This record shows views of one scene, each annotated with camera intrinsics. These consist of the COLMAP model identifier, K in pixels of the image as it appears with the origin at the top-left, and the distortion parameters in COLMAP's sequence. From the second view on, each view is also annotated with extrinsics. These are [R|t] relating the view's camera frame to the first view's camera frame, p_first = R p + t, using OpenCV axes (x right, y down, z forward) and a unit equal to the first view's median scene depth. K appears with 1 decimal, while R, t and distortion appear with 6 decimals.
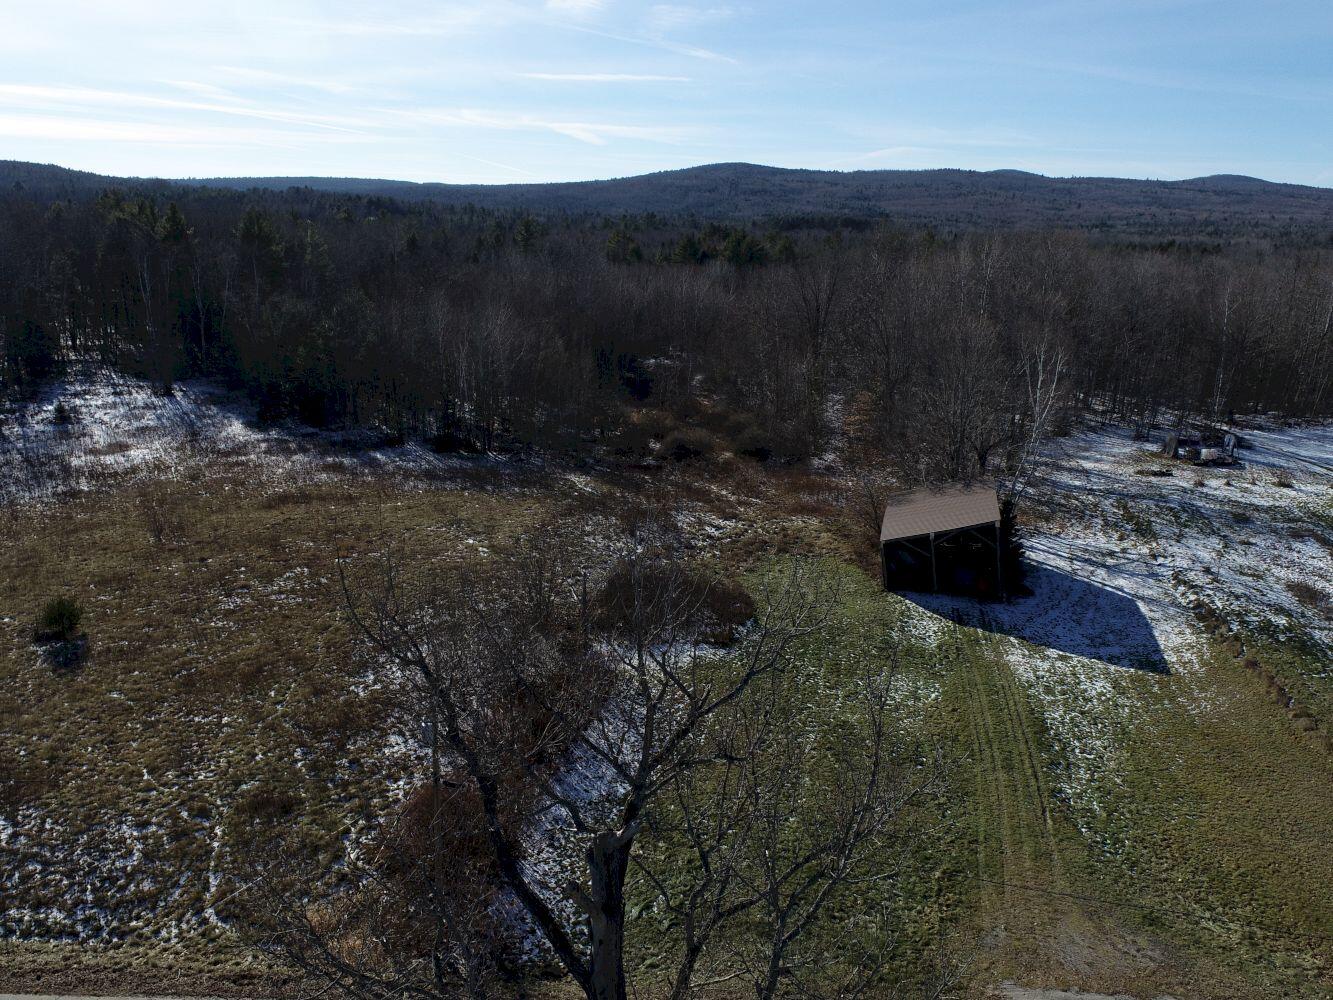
lens RADIAL K [[1011.9, 0, 669.6], [0, 1011.9, 502.4], [0, 0, 1]] dist [-0.016153, 0.008514]
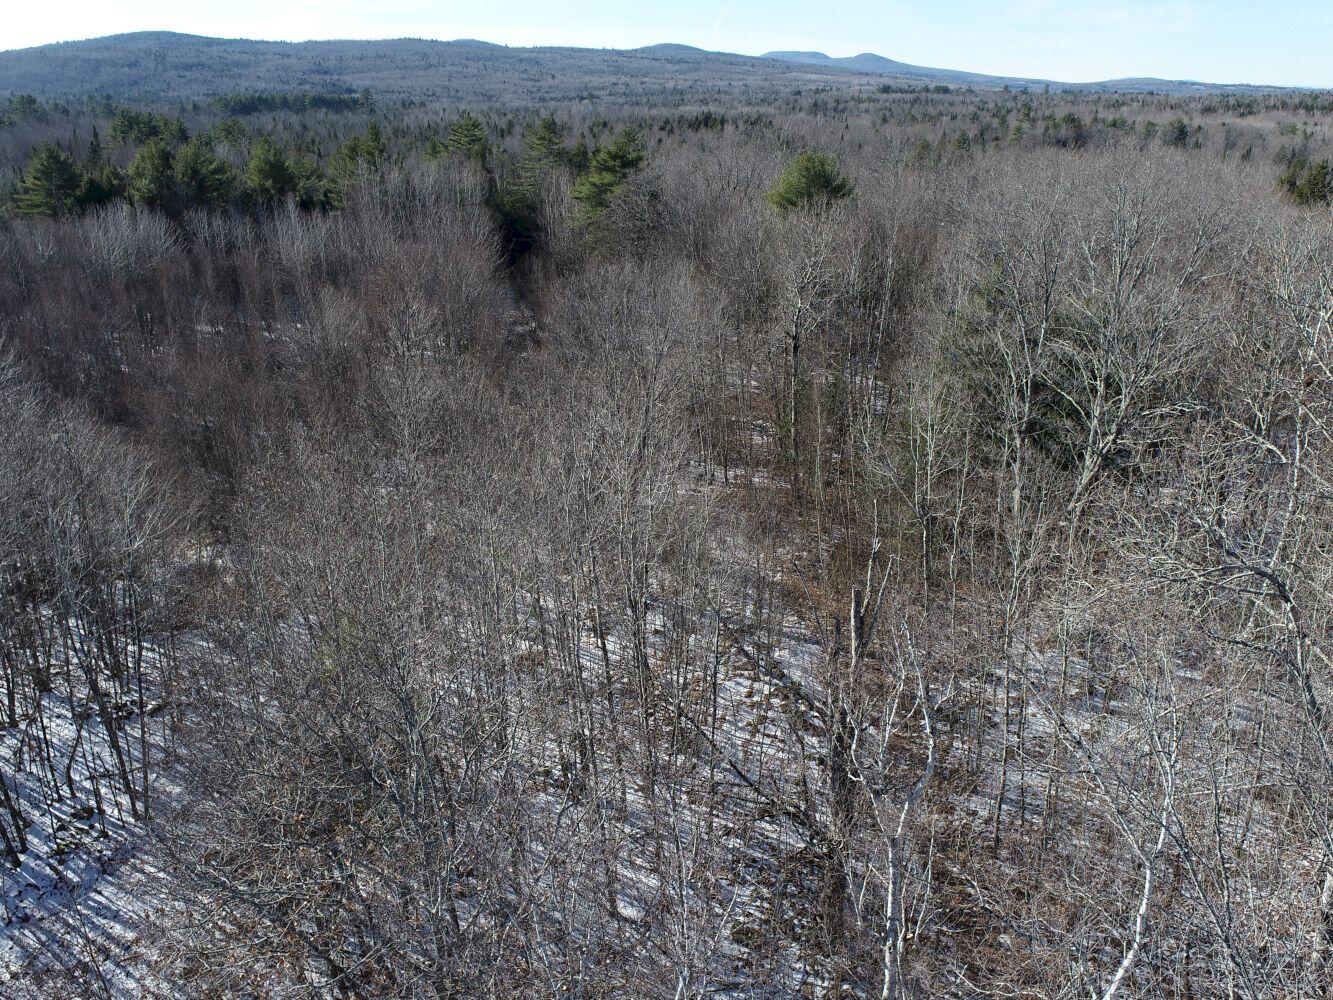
lens RADIAL K [[1011.9, 0, 667.5], [0, 1011.9, 509.5], [0, 0, 1]] dist [-0.016153, 0.008514]
pose [[0.881979, -0.197572, 0.427876, 0.130035], [0.146168, 0.977791, 0.150201, -0.416968], [-0.448049, -0.069933, 0.891270, 1.449033]]
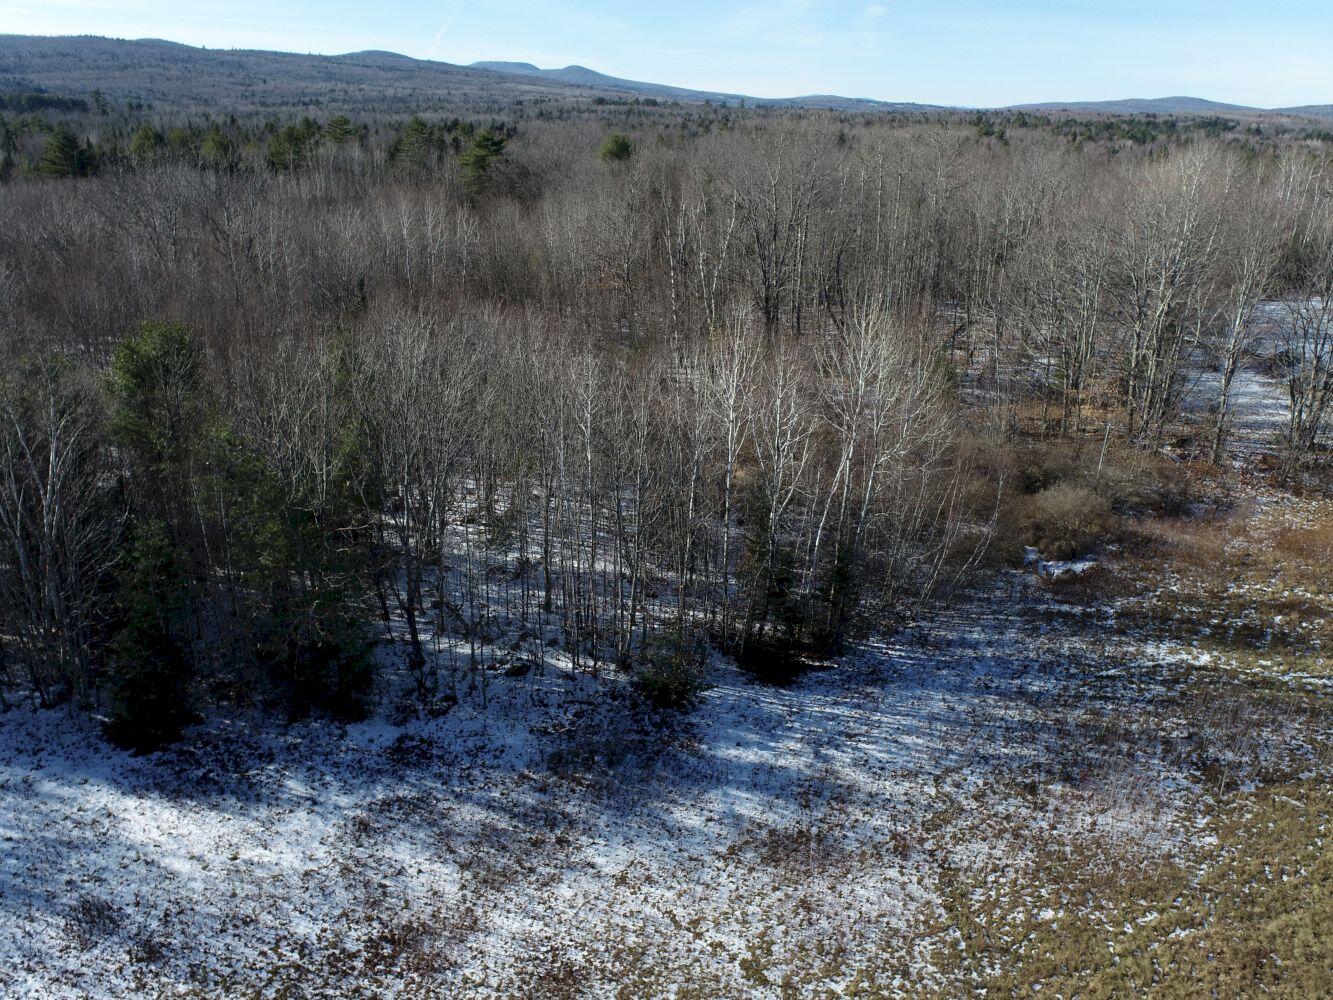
lens RADIAL K [[1011.9, 0, 671.6], [0, 1011.9, 501.3], [0, 0, 1]] dist [-0.016153, 0.008514]
pose [[0.726582, -0.254171, 0.638338, -0.587637], [0.182686, 0.967084, 0.177130, -0.227602], [-0.662348, -0.012084, 0.749099, 0.753343]]
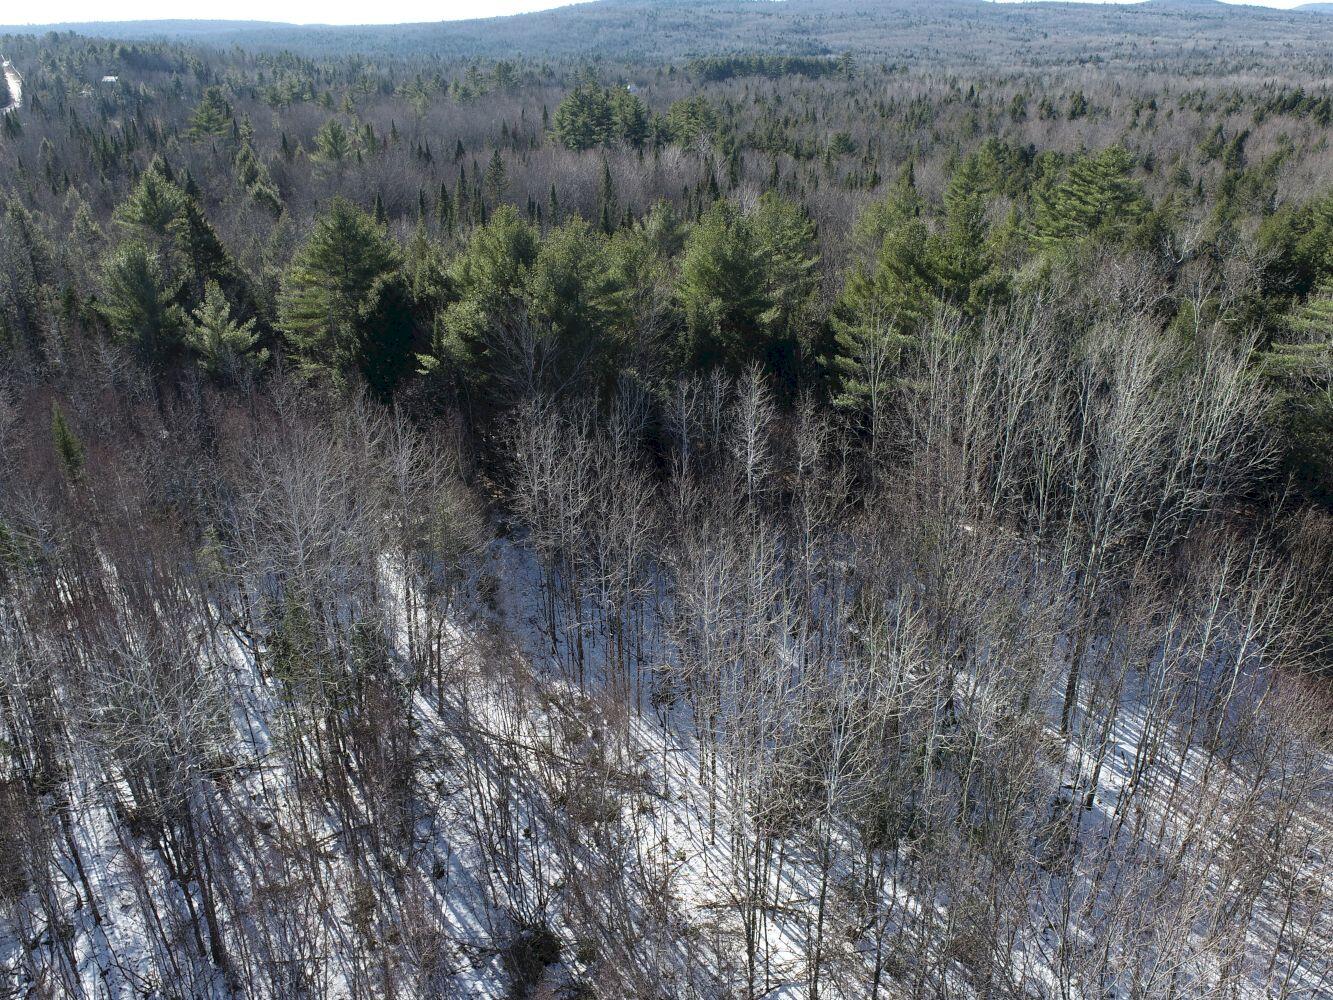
lens RADIAL K [[1011.9, 0, 659.8], [0, 1011.9, 511.2], [0, 0, 1]] dist [-0.016153, 0.008514]
pose [[0.997841, -0.044334, 0.048457, 0.273964], [0.036644, 0.988092, 0.149439, -0.738177], [-0.054506, -0.147341, 0.987583, 2.423345]]
